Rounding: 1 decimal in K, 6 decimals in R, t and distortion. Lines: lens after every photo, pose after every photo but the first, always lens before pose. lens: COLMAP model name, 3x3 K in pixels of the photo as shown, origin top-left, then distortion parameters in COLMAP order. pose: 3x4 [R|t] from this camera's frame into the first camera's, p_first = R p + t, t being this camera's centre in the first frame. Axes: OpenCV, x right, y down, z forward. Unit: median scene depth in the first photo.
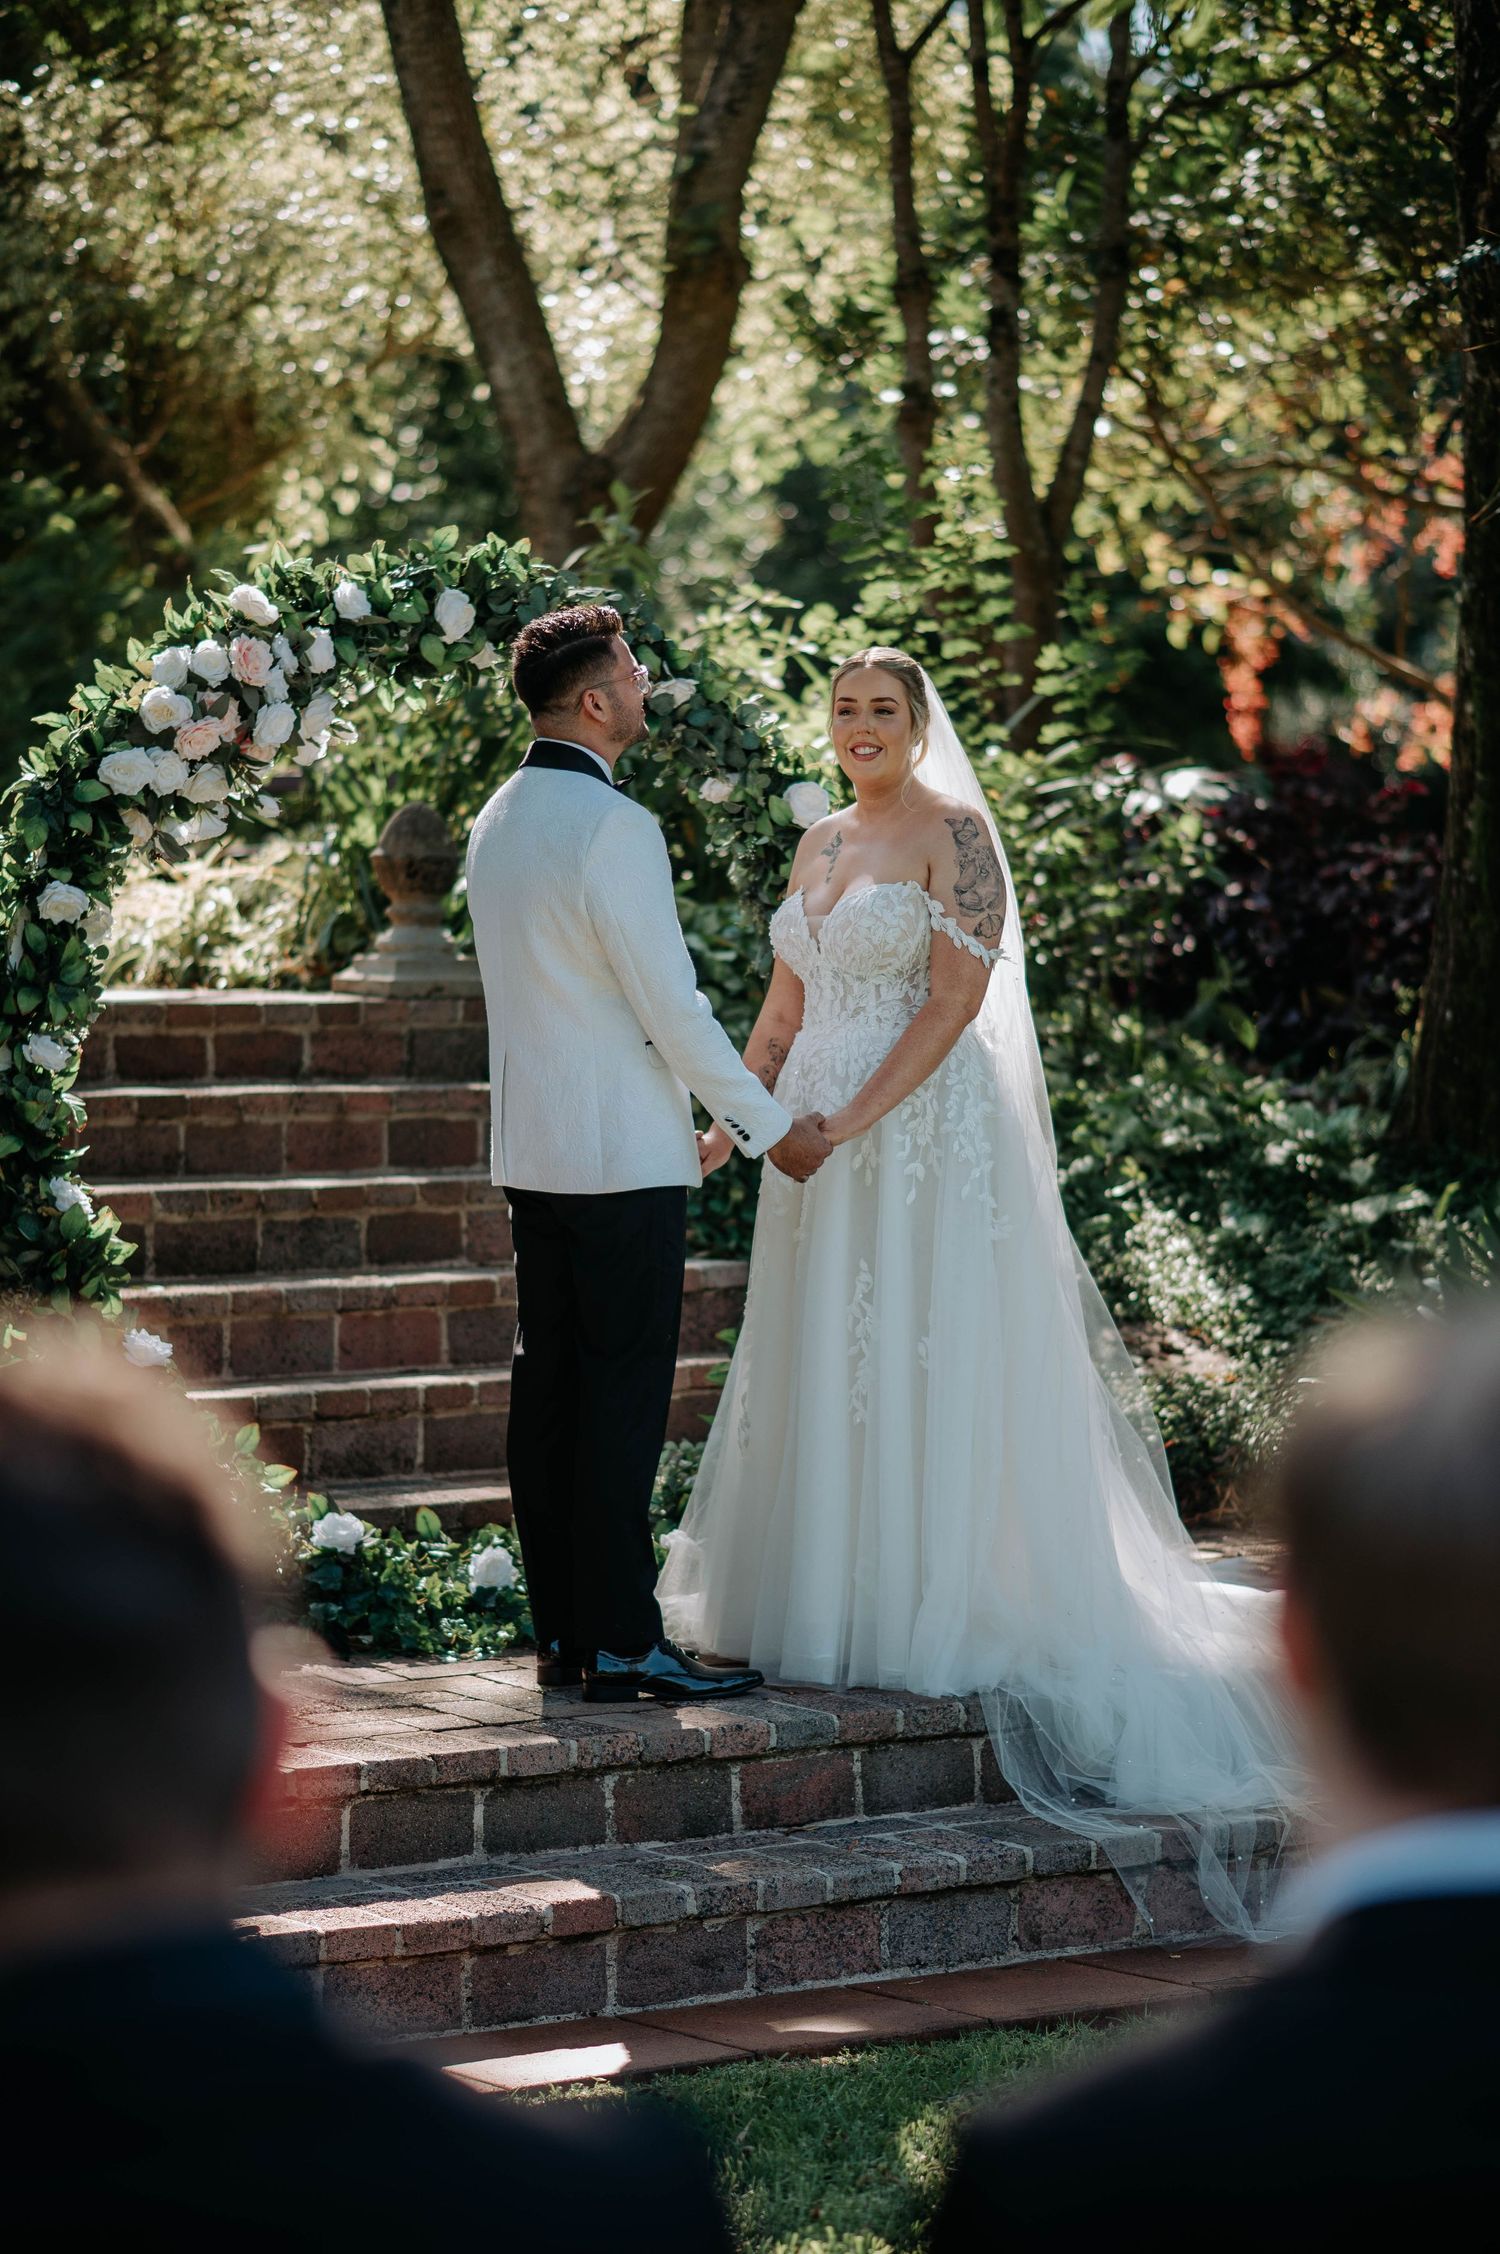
lens RADIAL K [[5194.9, 0, 750.0], [0, 5194.9, 1127.0], [0, 0, 1]] dist [0.029575, 0.001929]
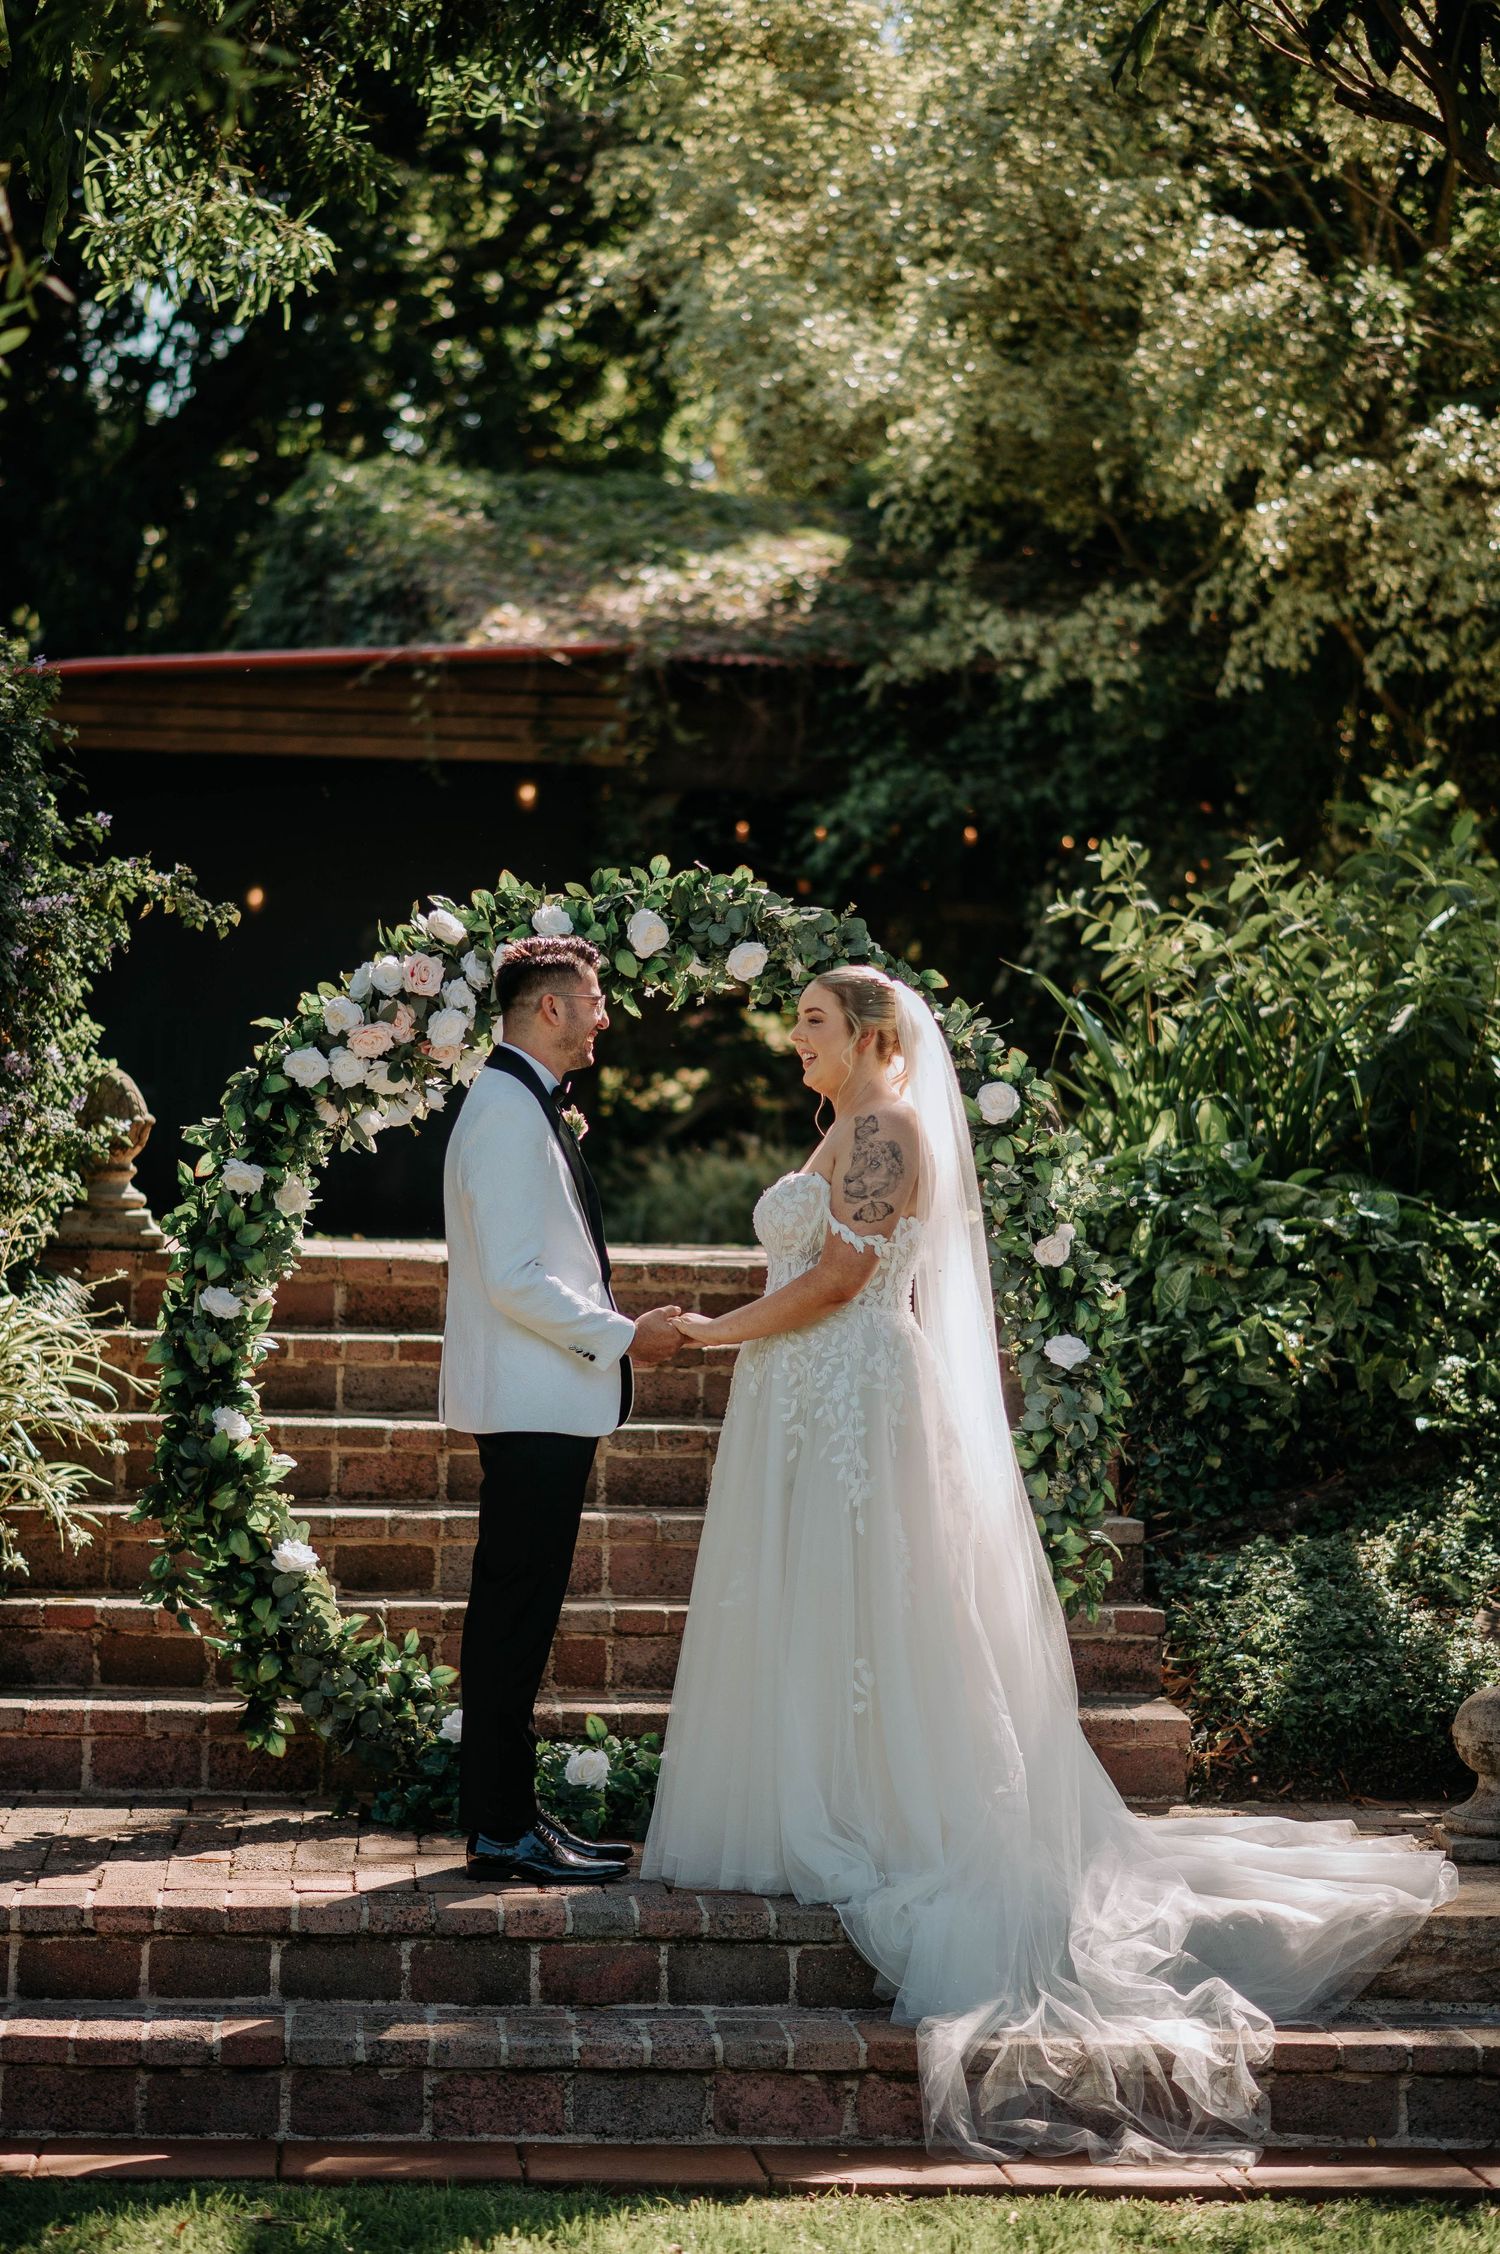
lens RADIAL K [[5194.9, 0, 750.0], [0, 5194.9, 1127.0], [0, 0, 1]] dist [0.029575, 0.001929]
pose [[0.874974, 0.016146, -0.483900, 0.521590], [-0.039468, 0.998496, -0.038048, -0.013248], [0.482558, 0.052390, 0.874296, 0.014667]]
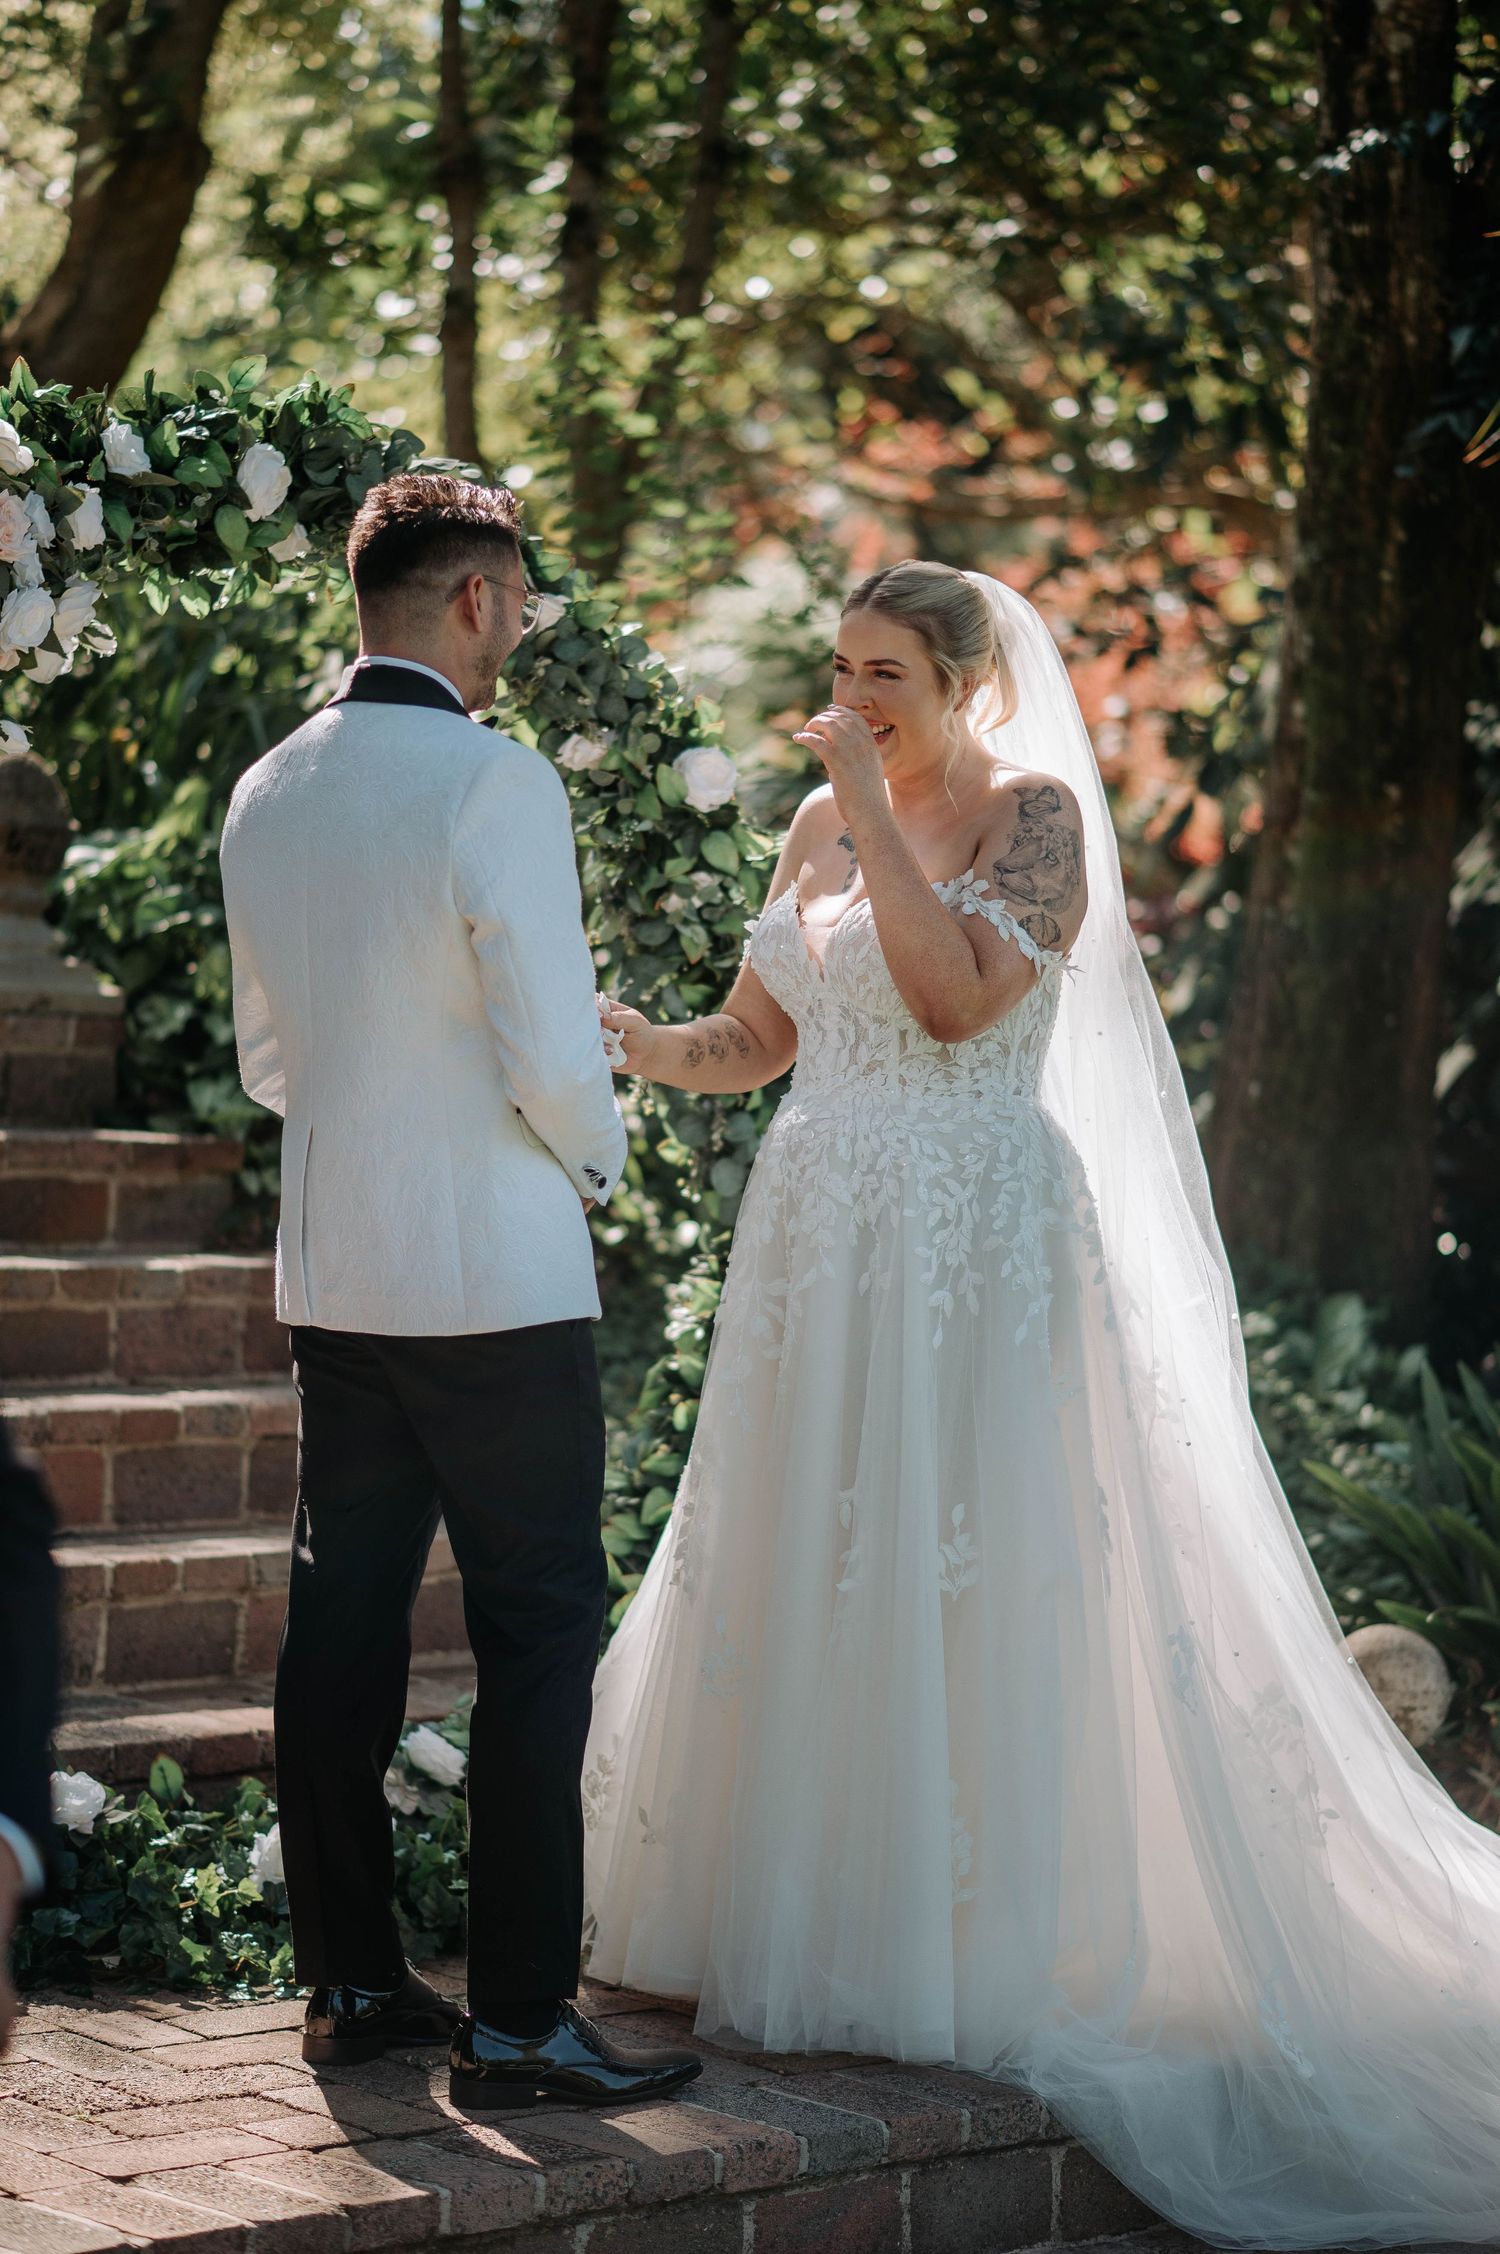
lens RADIAL K [[5214.2, 0, 756.2], [0, 5214.2, 1063.1], [0, 0, 1]] dist [0.009561, -0.422994]
pose [[0.983914, 0.044668, 0.172969, -0.110632], [-0.041950, 0.998933, -0.019337, -0.009382], [-0.173648, 0.011770, 0.984737, 0.299838]]
